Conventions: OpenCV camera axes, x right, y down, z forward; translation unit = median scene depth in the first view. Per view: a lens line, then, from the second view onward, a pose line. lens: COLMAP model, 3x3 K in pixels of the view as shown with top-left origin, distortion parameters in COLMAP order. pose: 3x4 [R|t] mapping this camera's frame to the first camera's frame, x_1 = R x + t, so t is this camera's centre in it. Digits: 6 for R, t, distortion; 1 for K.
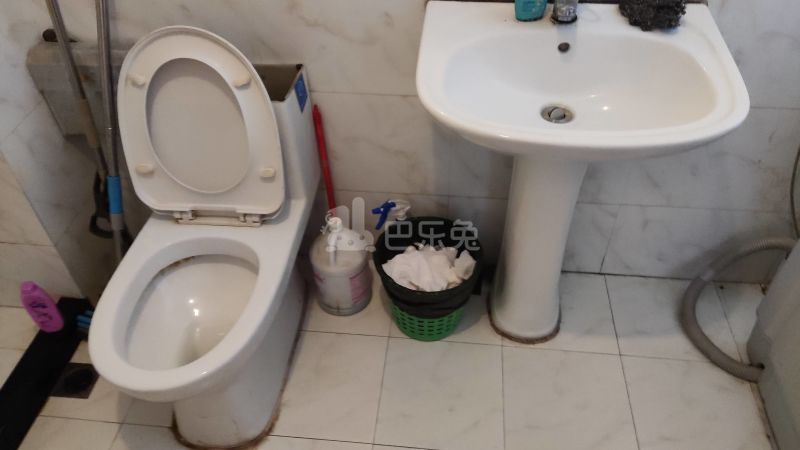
lens RADIAL K [[576.9, 0, 396.7], [0, 576.9, 224.7], [0, 0, 1]] dist [0.090759, -0.125941]
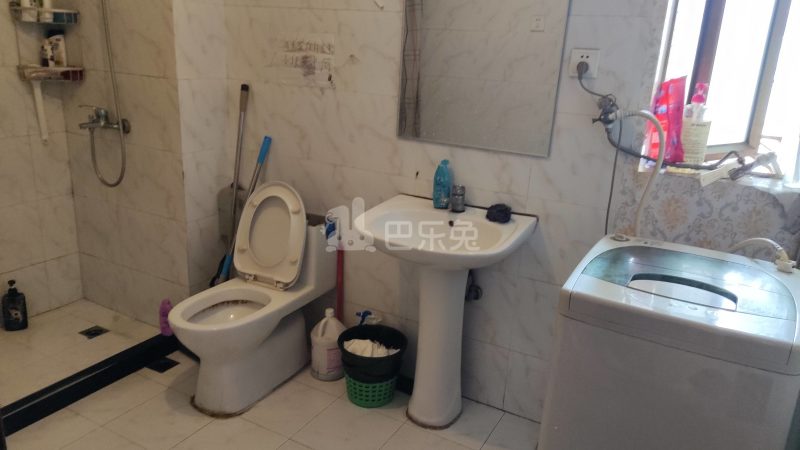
lens RADIAL K [[576.9, 0, 396.7], [0, 576.9, 224.7], [0, 0, 1]] dist [0.090759, -0.125941]
pose [[0.914678, 0.175159, -0.364257, 0.628580], [-0.320201, 0.863985, -0.388589, 0.366254], [0.246648, 0.472070, 0.846354, -0.460339]]
